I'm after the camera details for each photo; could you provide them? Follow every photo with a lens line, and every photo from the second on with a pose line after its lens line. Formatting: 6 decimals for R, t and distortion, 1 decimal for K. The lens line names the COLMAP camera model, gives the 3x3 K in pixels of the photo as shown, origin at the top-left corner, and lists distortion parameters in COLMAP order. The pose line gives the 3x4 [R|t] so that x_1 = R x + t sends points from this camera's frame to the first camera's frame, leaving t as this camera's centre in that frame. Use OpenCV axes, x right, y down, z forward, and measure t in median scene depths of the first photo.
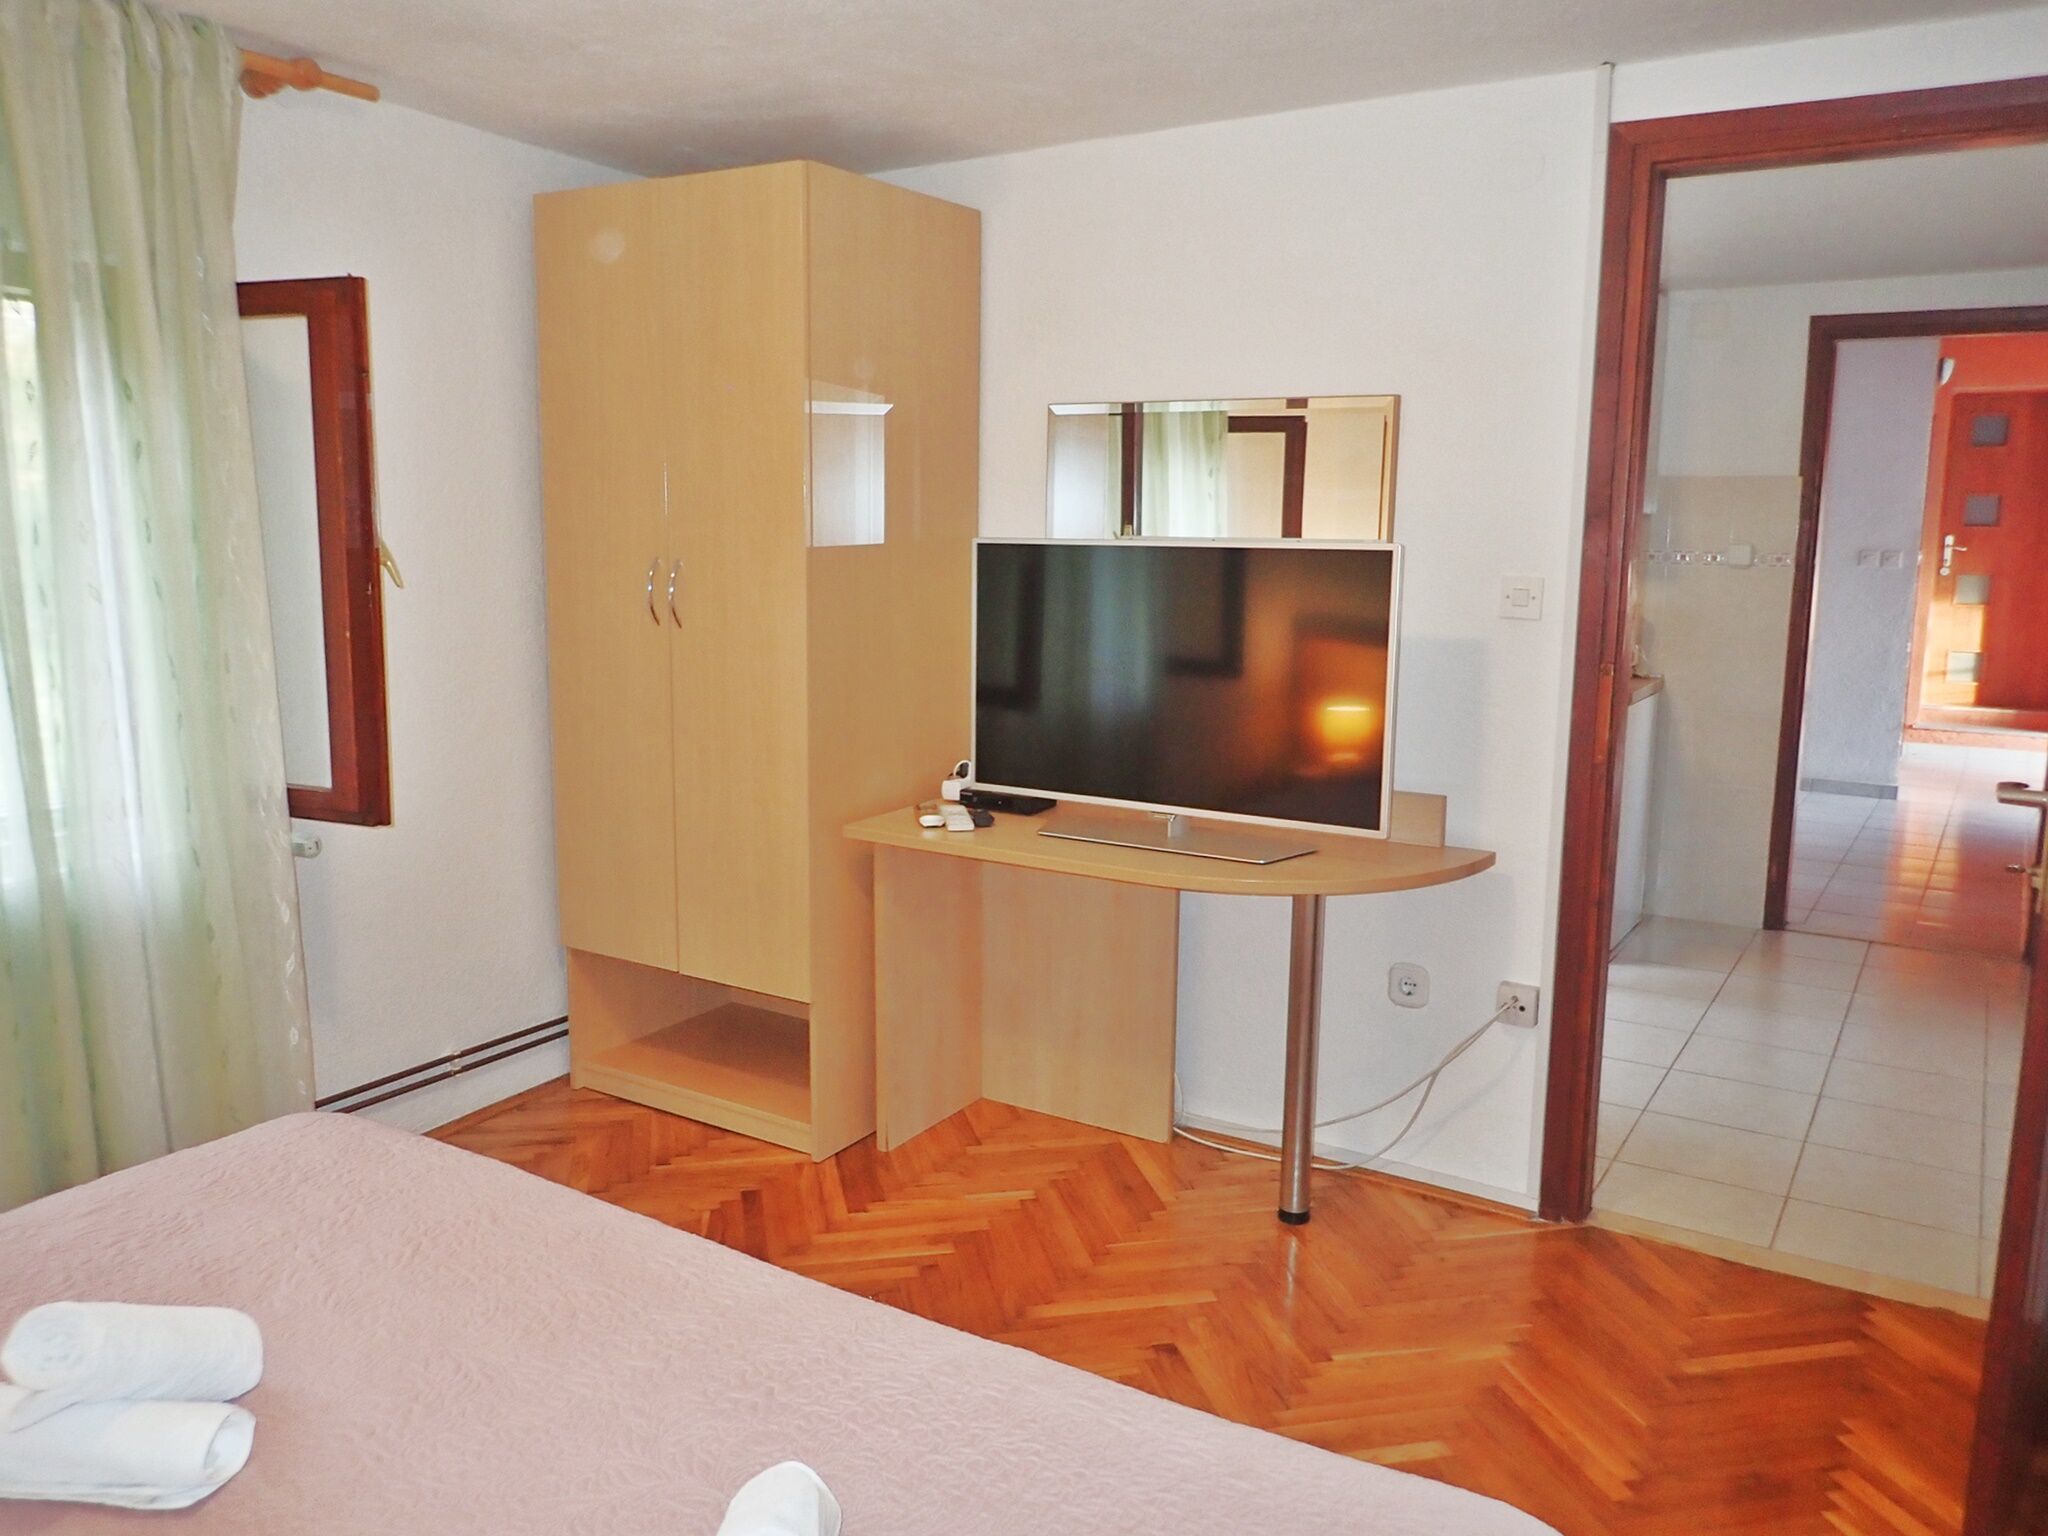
lens RADIAL K [[1523.4, 0, 1015.0], [0, 1523.4, 766.8], [0, 0, 1]] dist [-0.007636, -0.002427]
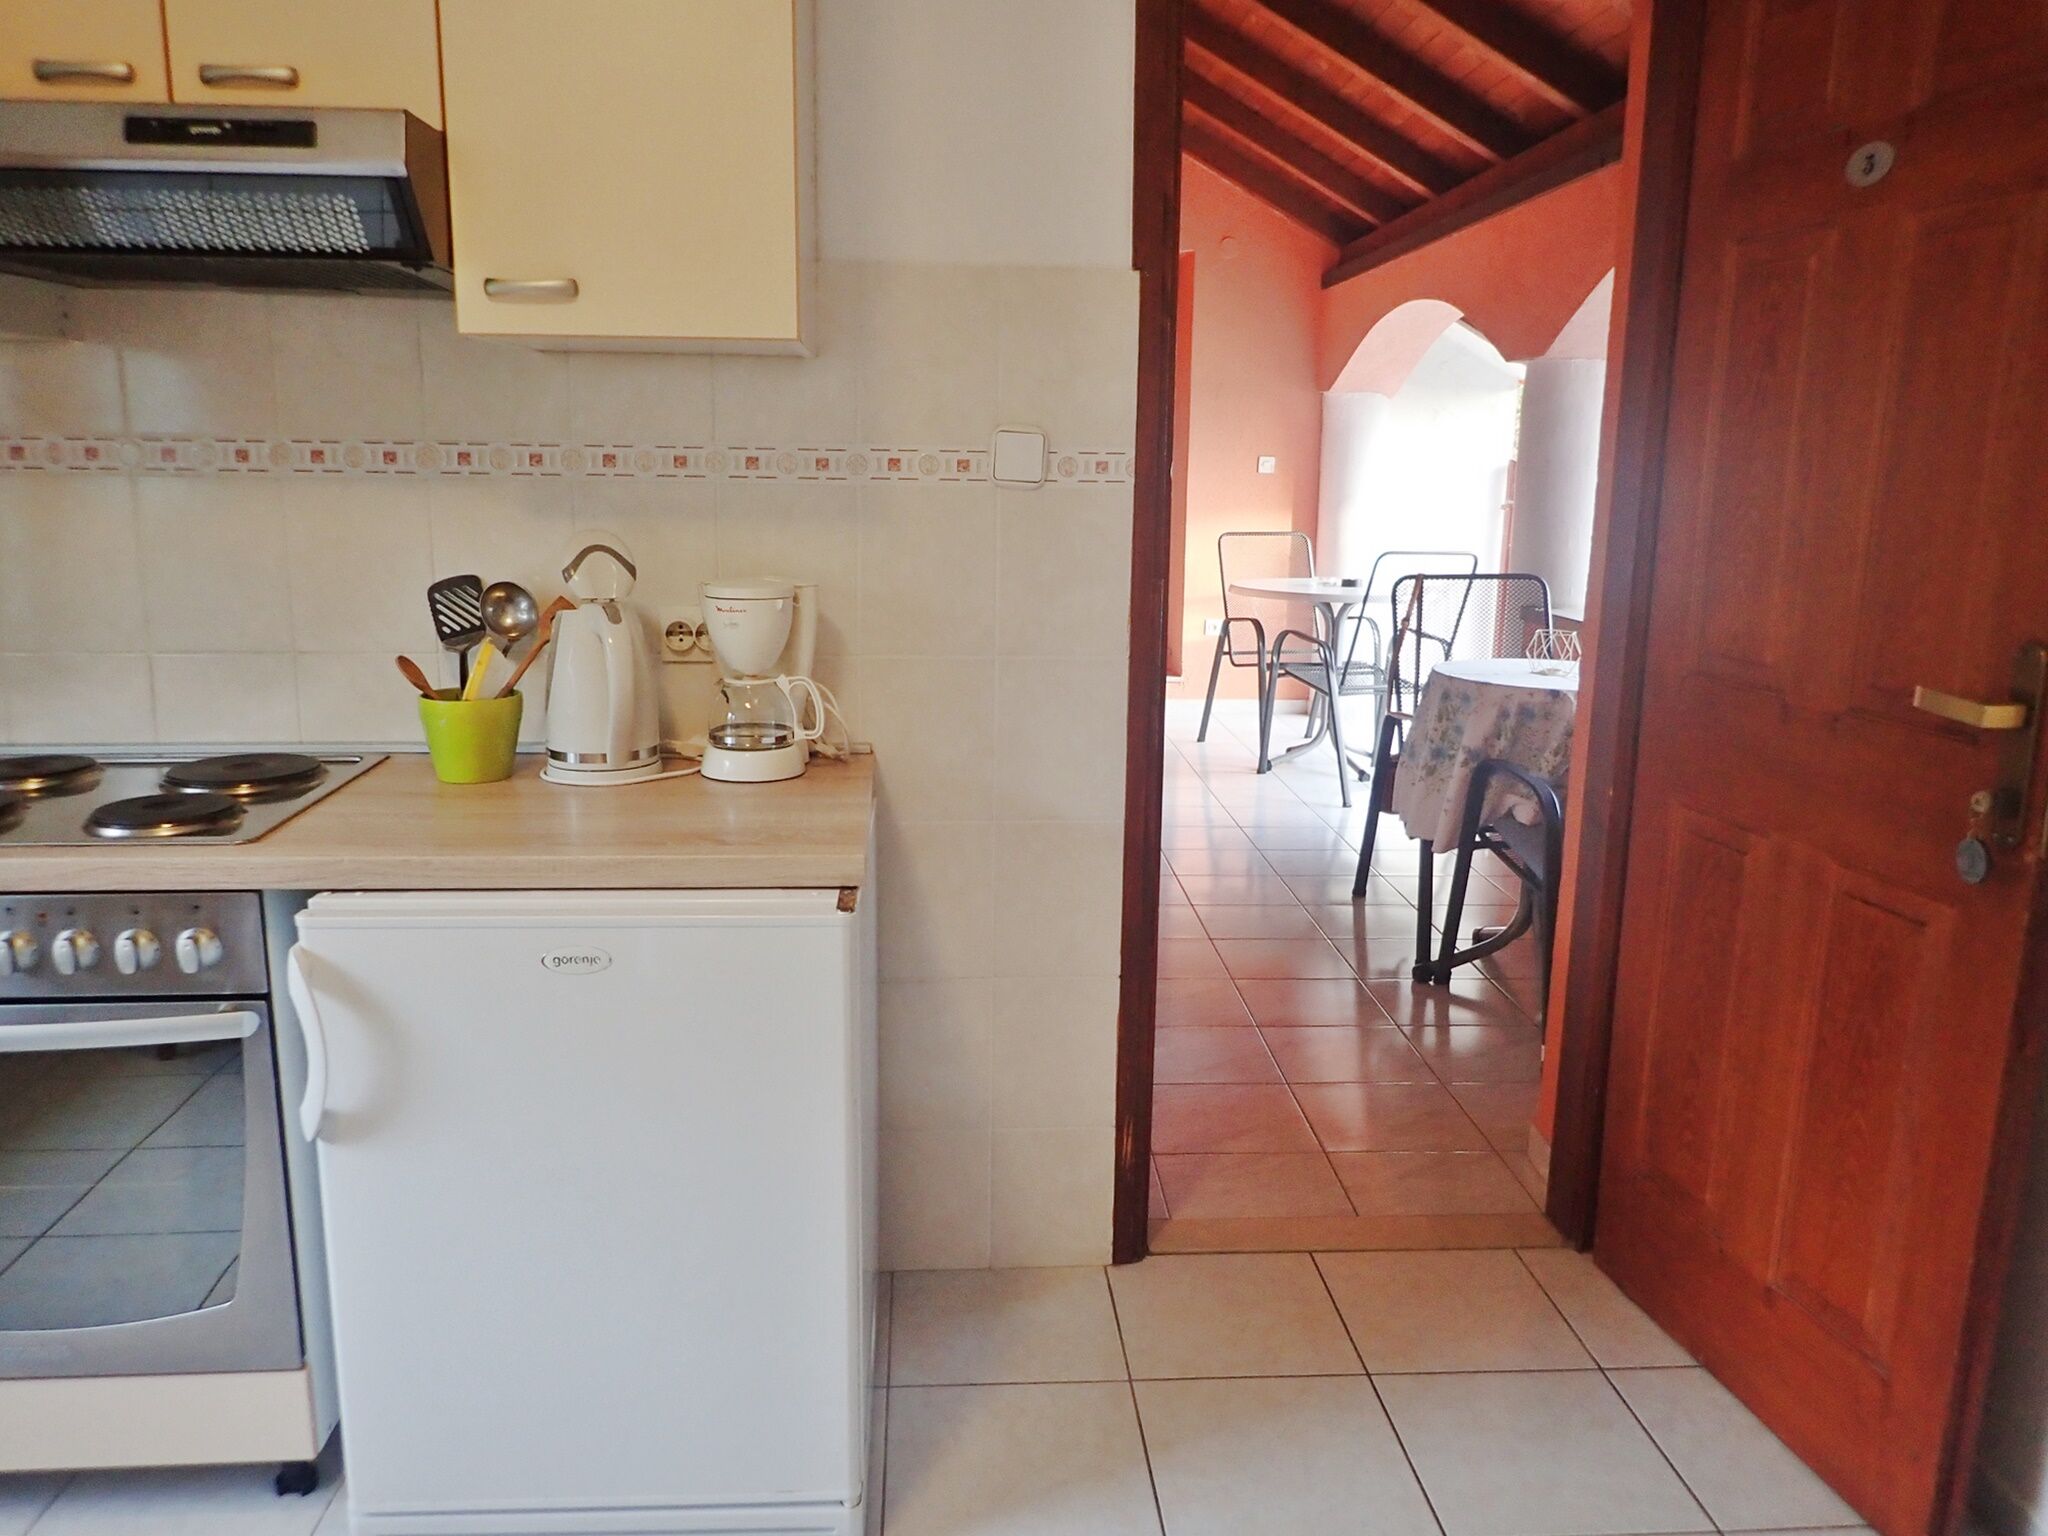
lens RADIAL K [[1558.0, 0, 1024.0], [0, 1558.0, 768.0], [0, 0, 1]] dist [0.041271, -0.056188]
pose [[0.803347, -0.120866, 0.583116, 0.207139], [0.088079, 0.992533, 0.084383, -0.087245], [-0.588961, -0.016429, 0.807994, 0.626557]]
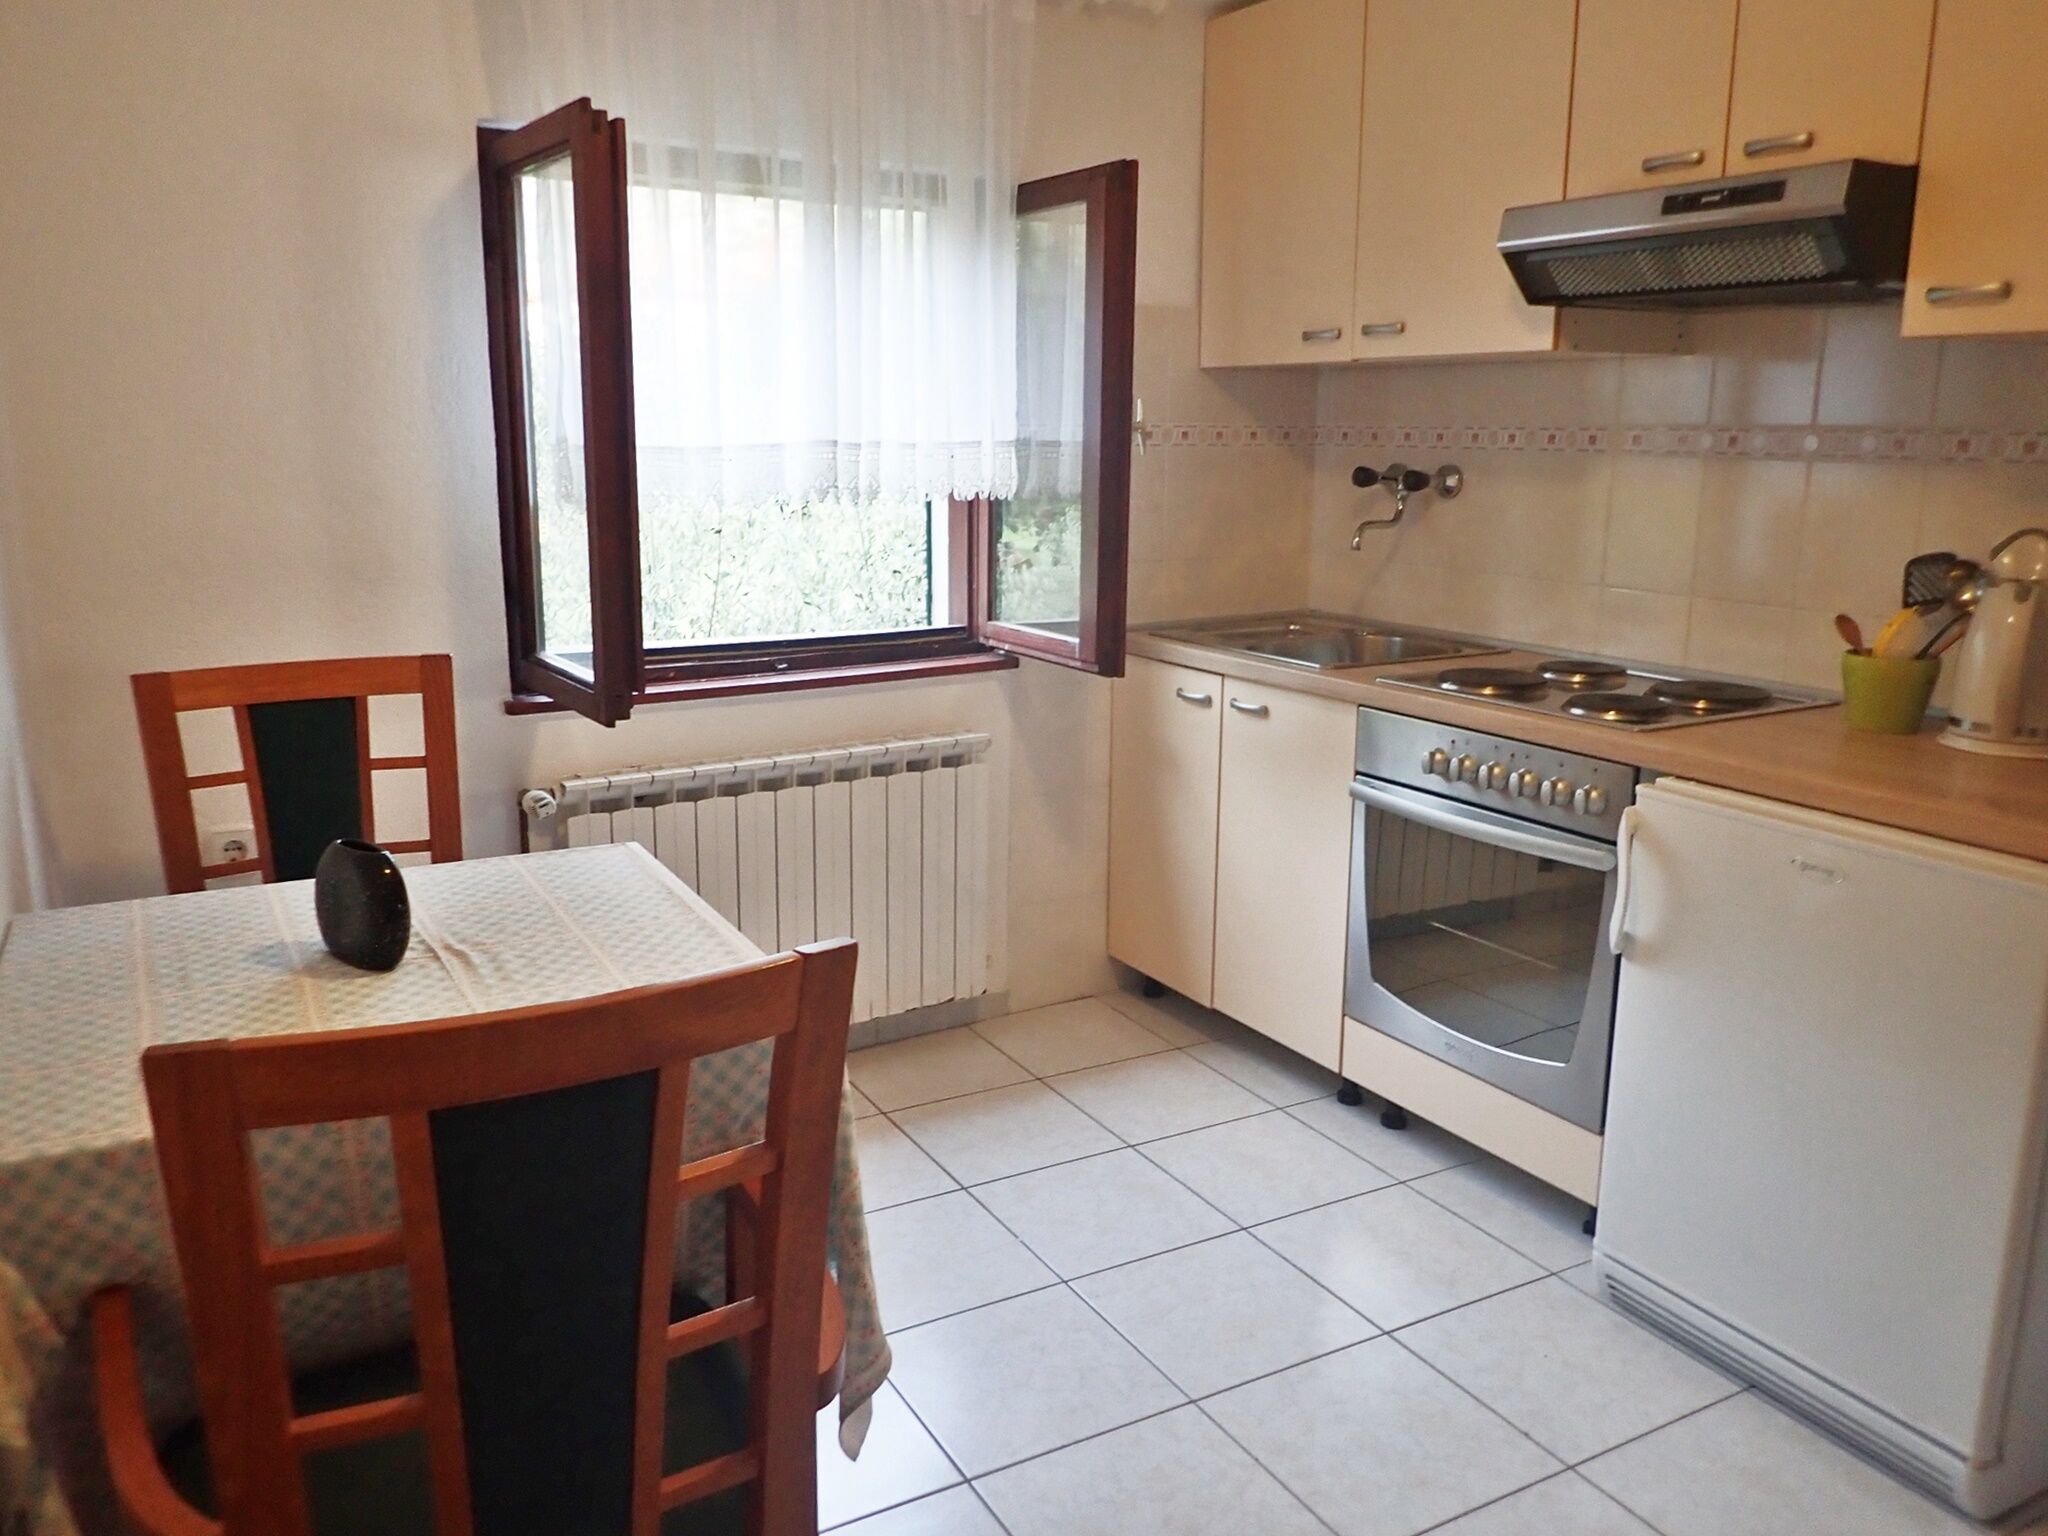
lens RADIAL K [[1575.7, 0, 1006.3], [0, 1575.7, 770.9], [0, 0, 1]] dist [-0.001689, -0.011453]
pose [[0.878845, 0.098248, -0.466881, 0.316157], [-0.071636, 0.994648, 0.074461, -0.067403], [0.471698, -0.031994, 0.881179, 0.515889]]
